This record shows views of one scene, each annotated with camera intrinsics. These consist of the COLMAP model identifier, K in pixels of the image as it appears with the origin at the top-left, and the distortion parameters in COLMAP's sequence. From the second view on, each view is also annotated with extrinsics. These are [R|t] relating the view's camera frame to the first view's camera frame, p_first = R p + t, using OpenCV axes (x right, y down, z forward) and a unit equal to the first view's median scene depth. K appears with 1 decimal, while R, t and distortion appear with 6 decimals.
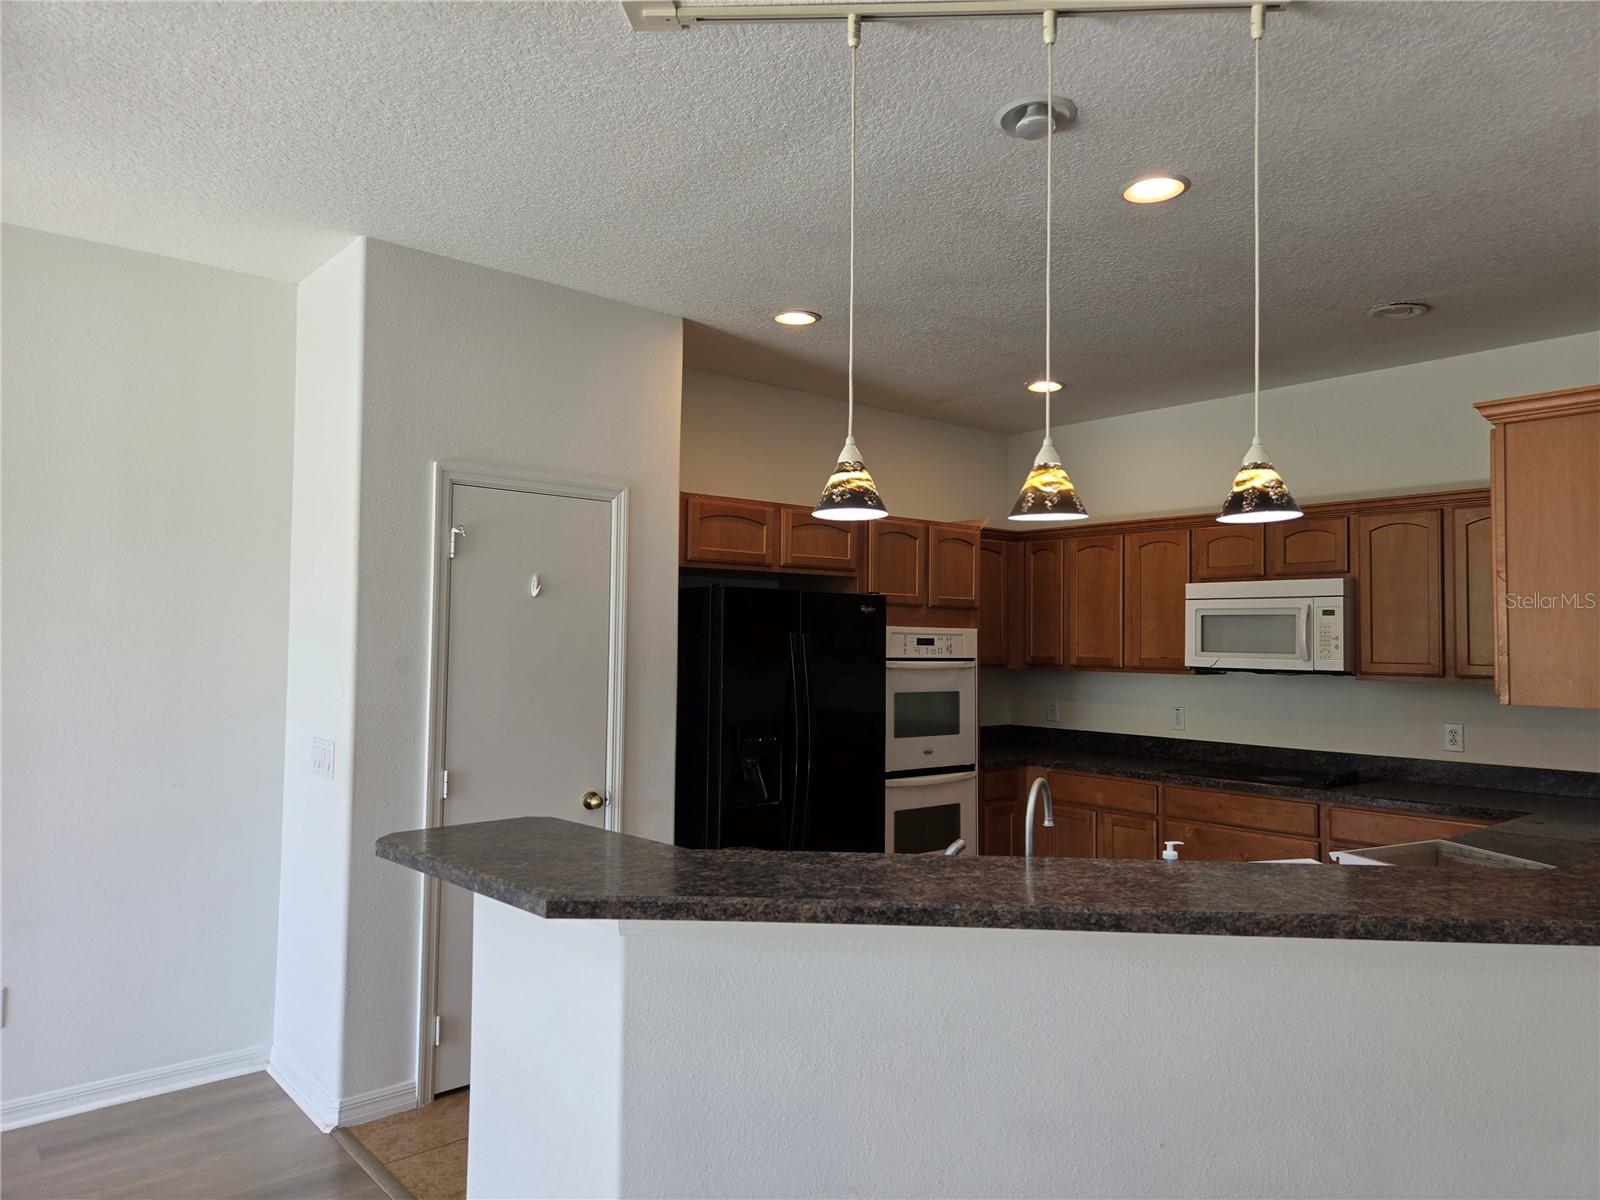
lens RADIAL K [[1054.8, 0, 800.0], [0, 1054.8, 600.0], [0, 0, 1]] dist [0.056545, -0.047634]
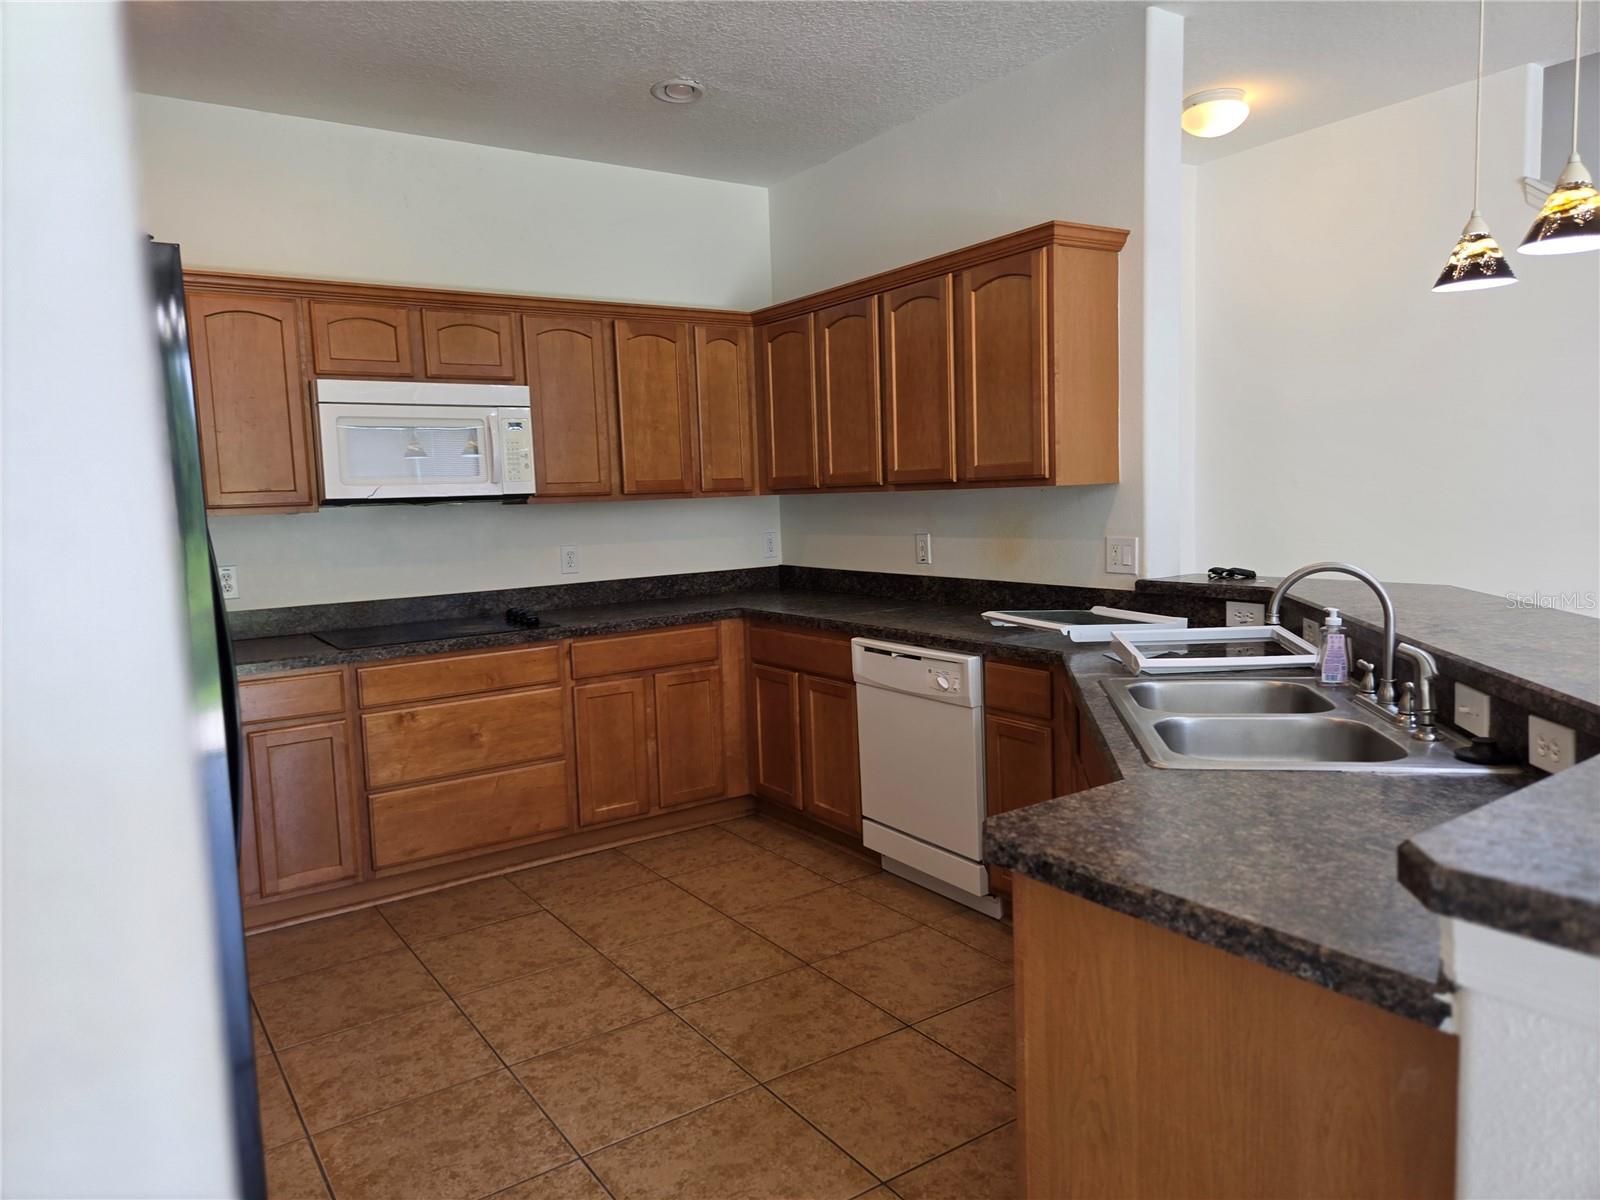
lens RADIAL K [[1054.8, 0, 800.0], [0, 1054.8, 600.0], [0, 0, 1]] dist [0.056545, -0.047634]
pose [[0.107851, -0.116511, 0.987316, -0.338679], [-0.003735, 0.993054, 0.117596, 0.049774], [-0.994160, -0.016371, 0.106666, 0.680719]]
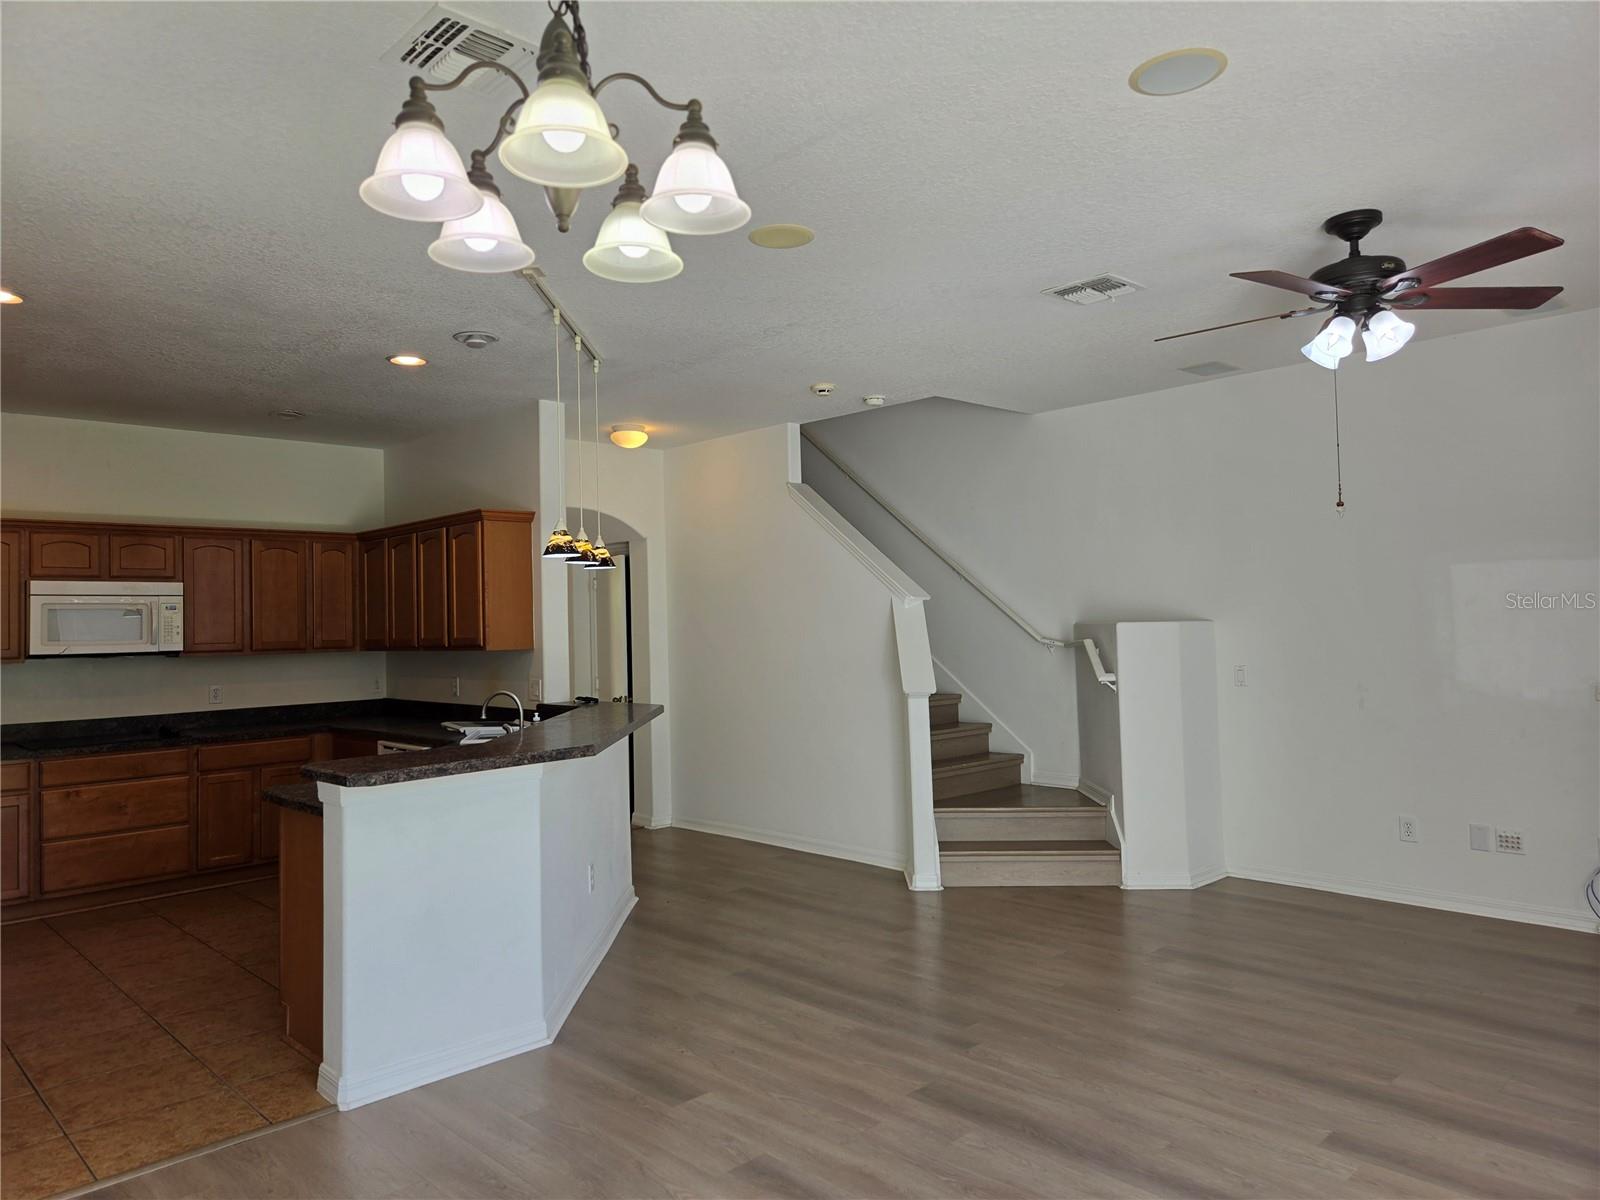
lens RADIAL K [[1054.8, 0, 800.0], [0, 1054.8, 600.0], [0, 0, 1]] dist [0.056545, -0.047634]
pose [[-0.057848, 0.017333, 0.998175, -0.897484], [-0.017538, 0.999677, -0.018375, 0.012607], [-0.998171, -0.018569, -0.057525, 0.286830]]
